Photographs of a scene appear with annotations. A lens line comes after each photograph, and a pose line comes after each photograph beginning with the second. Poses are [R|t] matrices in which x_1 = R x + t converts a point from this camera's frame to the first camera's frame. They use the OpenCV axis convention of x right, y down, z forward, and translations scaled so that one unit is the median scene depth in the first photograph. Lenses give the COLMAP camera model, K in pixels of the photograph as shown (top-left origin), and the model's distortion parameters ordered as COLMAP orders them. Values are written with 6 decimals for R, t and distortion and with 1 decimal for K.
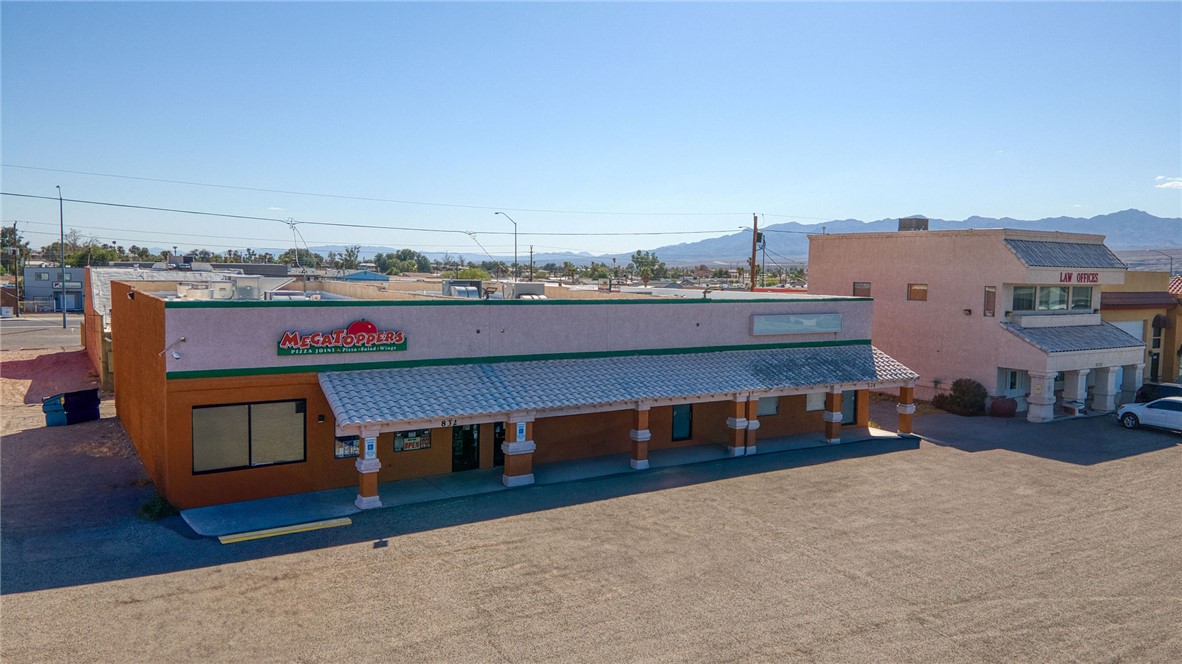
lens RADIAL K [[850.2, 0, 595.5], [0, 850.2, 330.7], [0, 0, 1]] dist [0.147350, -0.274932]
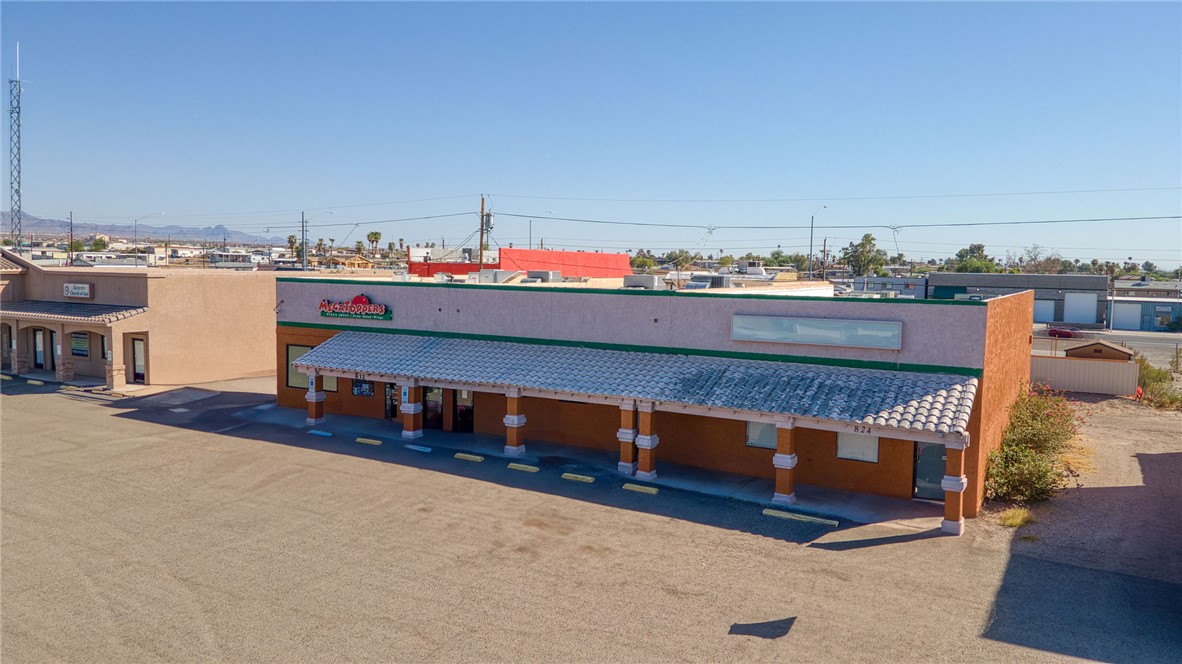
lens RADIAL K [[850.2, 0, 595.5], [0, 850.2, 330.7], [0, 0, 1]] dist [0.147350, -0.274932]
pose [[0.459042, 0.057048, -0.886581, 1.058727], [-0.074662, 0.996883, 0.025488, -0.017402], [0.885272, 0.054494, 0.461870, 0.677381]]
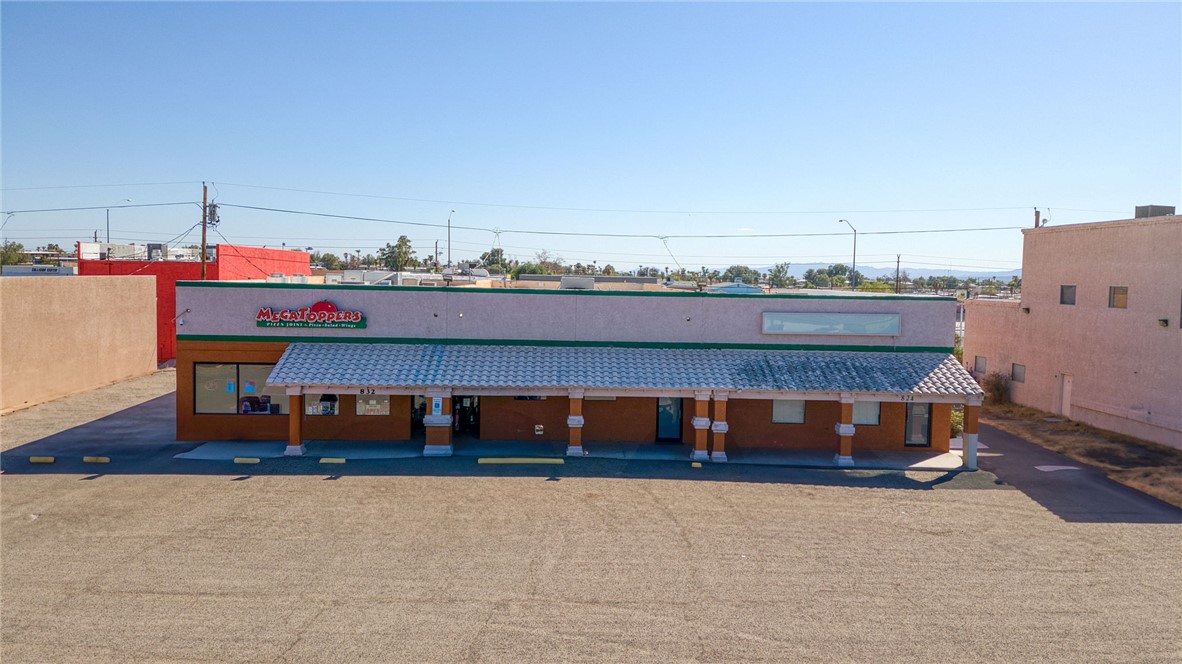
lens RADIAL K [[850.2, 0, 595.5], [0, 850.2, 330.7], [0, 0, 1]] dist [0.147350, -0.274932]
pose [[0.866933, 0.032530, -0.497361, 0.625569], [-0.042364, 0.999066, -0.008499, 0.022633], [0.496620, 0.028439, 0.867502, 0.145170]]
